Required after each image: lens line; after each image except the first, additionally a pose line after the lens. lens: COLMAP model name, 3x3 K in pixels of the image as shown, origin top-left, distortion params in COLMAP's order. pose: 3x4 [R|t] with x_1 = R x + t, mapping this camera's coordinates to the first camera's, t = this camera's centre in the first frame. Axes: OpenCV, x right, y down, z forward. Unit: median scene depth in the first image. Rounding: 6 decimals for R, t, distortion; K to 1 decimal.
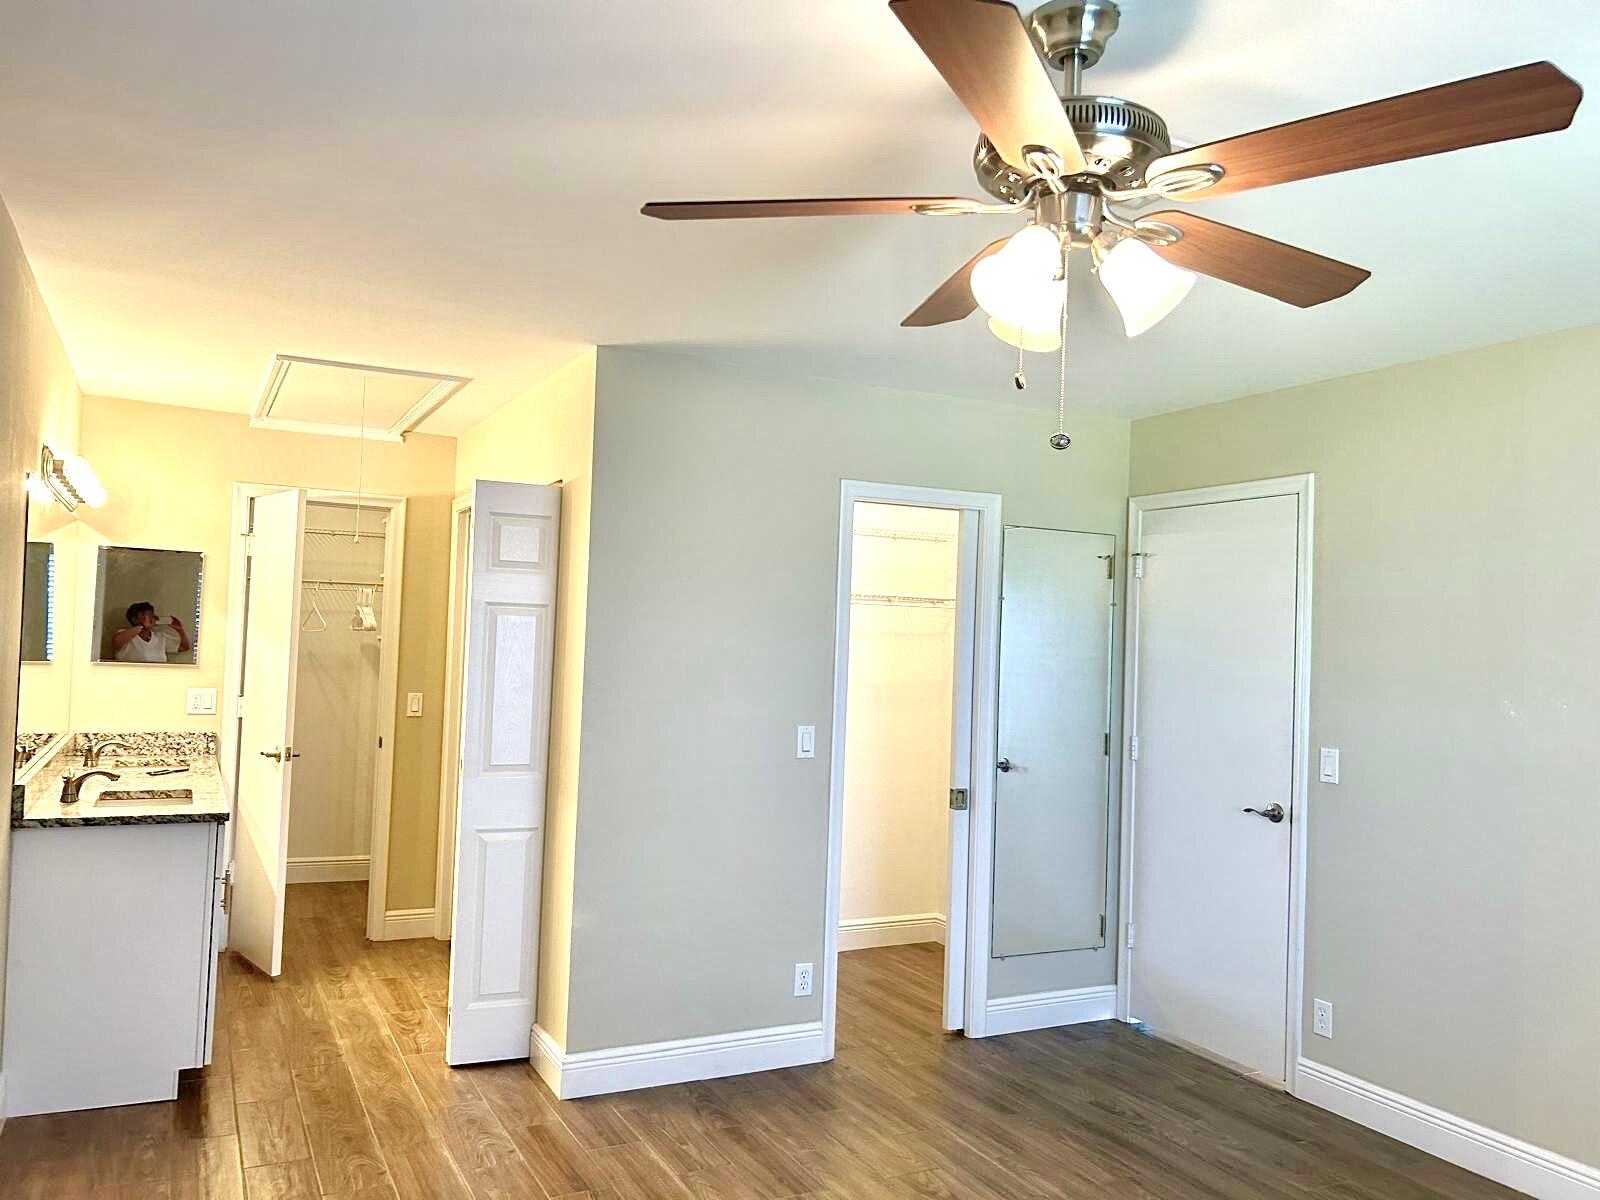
lens RADIAL K [[1197.0, 0, 810.9], [0, 1197.0, 593.0], [0, 0, 1]] dist [0.084570, -0.103413]
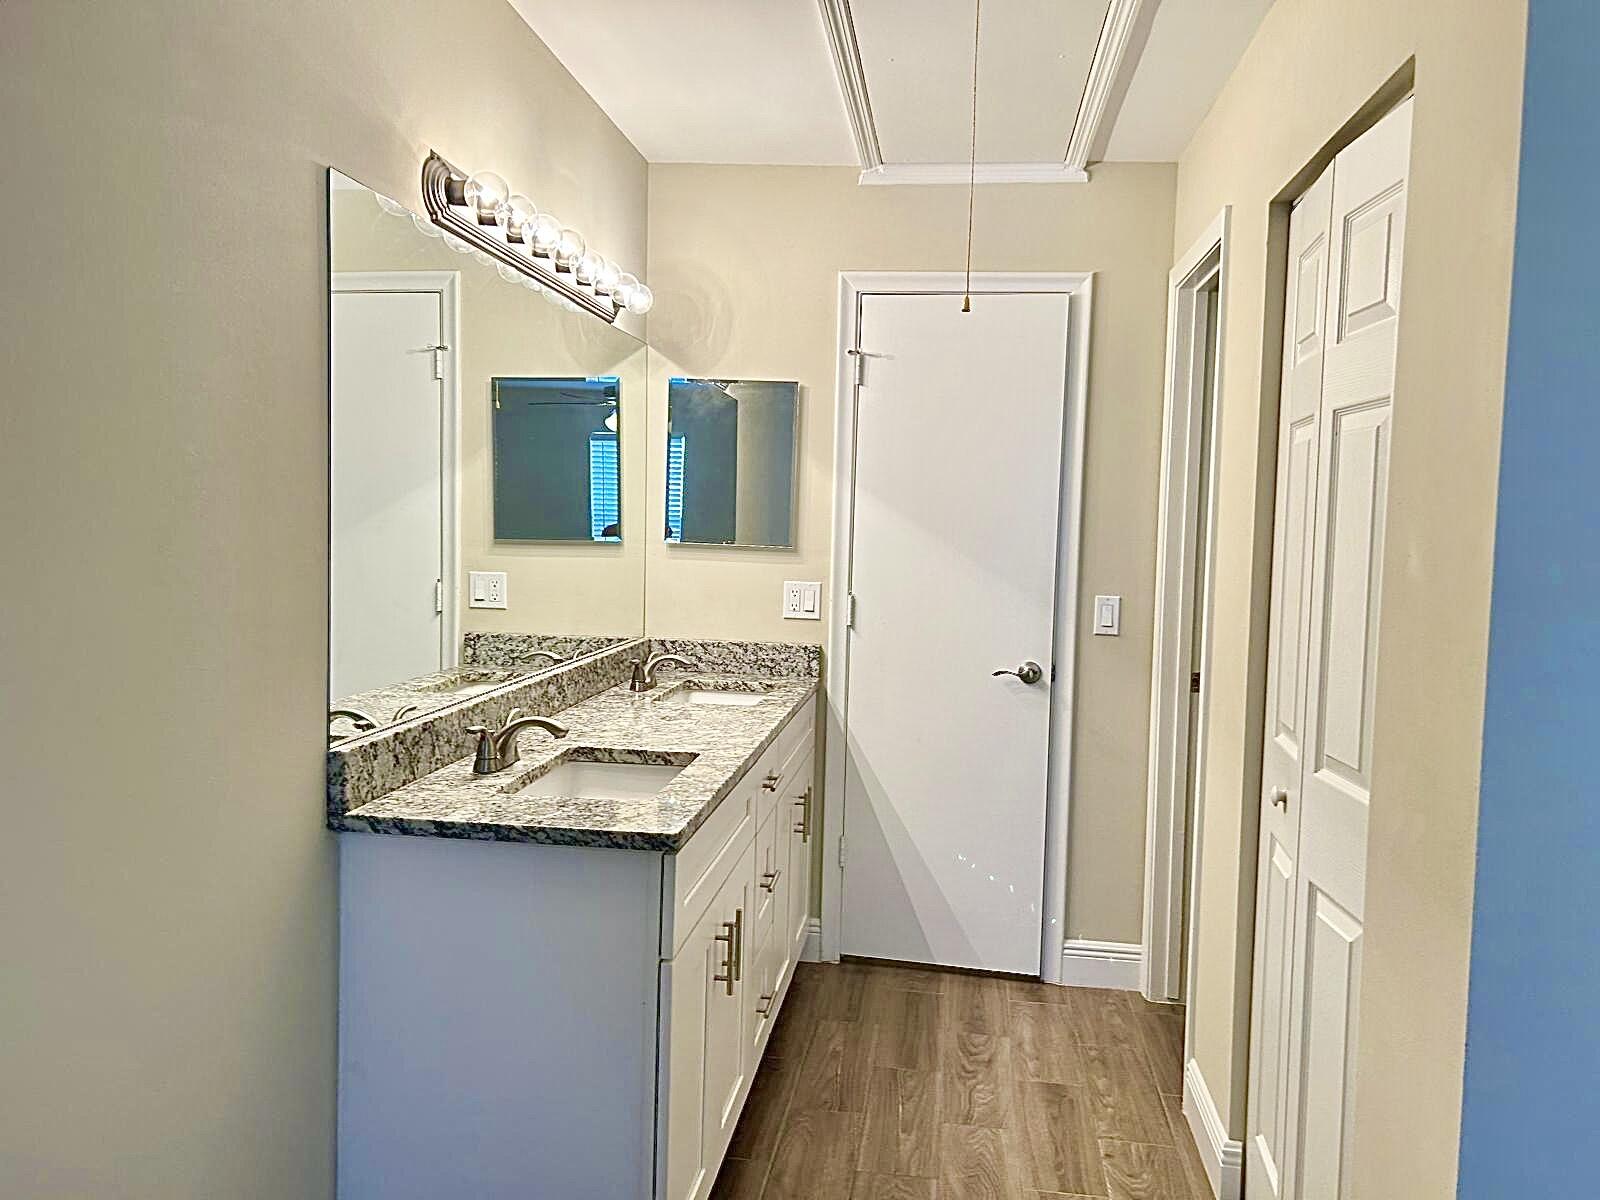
lens RADIAL K [[1197.0, 0, 810.9], [0, 1197.0, 593.0], [0, 0, 1]] dist [0.084570, -0.103413]
pose [[0.820128, 0.024222, -0.571667, -0.122018], [0.024688, 0.996675, 0.077648, 0.036129], [0.571647, -0.077794, 0.816804, 0.499260]]
